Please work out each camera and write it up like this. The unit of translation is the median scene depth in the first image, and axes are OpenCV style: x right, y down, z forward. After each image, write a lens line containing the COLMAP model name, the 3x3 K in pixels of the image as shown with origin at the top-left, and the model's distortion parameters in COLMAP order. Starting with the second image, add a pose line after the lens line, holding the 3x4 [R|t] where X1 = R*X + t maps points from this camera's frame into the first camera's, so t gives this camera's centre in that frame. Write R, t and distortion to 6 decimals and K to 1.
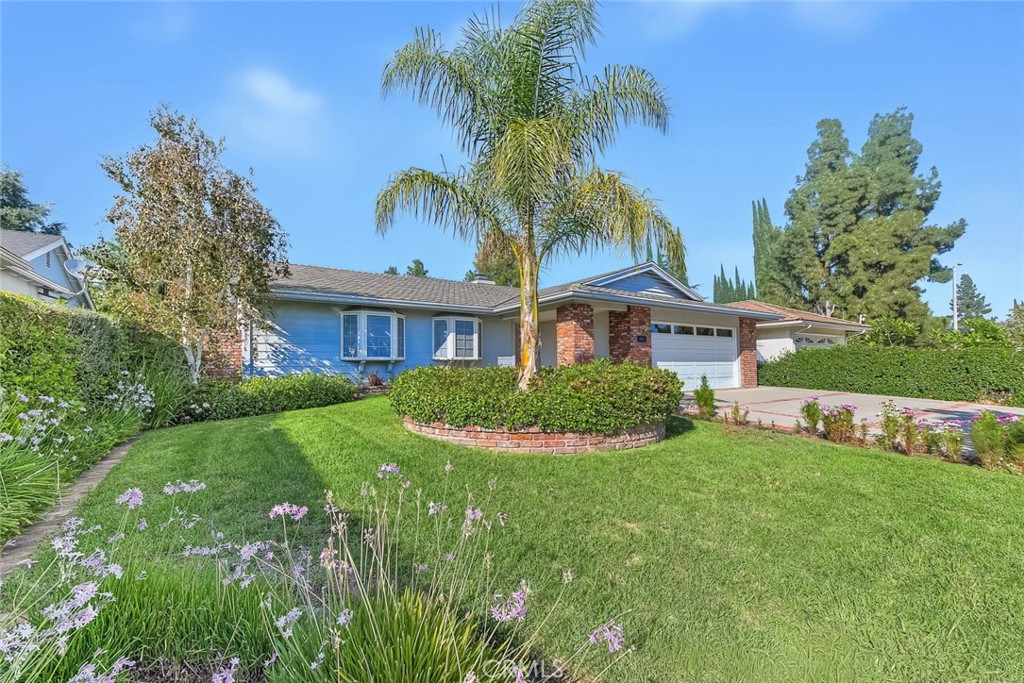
lens RADIAL K [[406.9, 0, 512.7], [0, 406.9, 346.8], [0, 0, 1]] dist [0.023411, -0.000089]
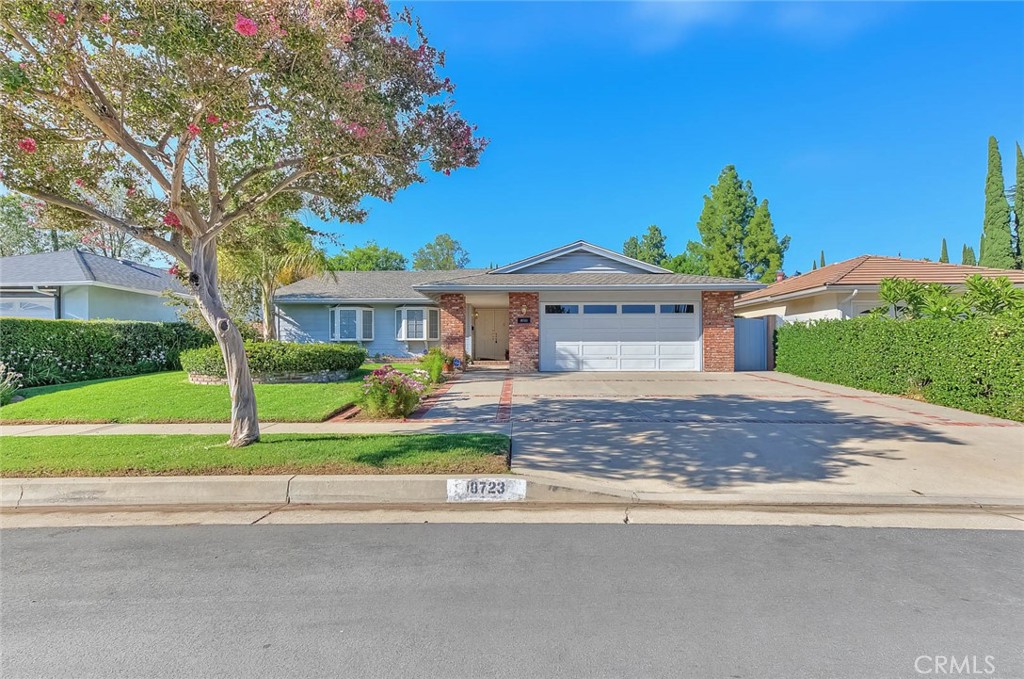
lens RADIAL K [[402.2, 0, 512.0], [0, 402.2, 339.5], [0, 0, 1]] dist [0.015485, -0.000042]
pose [[0.847888, -0.001447, -0.530173, 0.830769], [0.021969, 0.999233, 0.032406, -0.004743], [0.529720, -0.039124, 0.847270, 0.079220]]
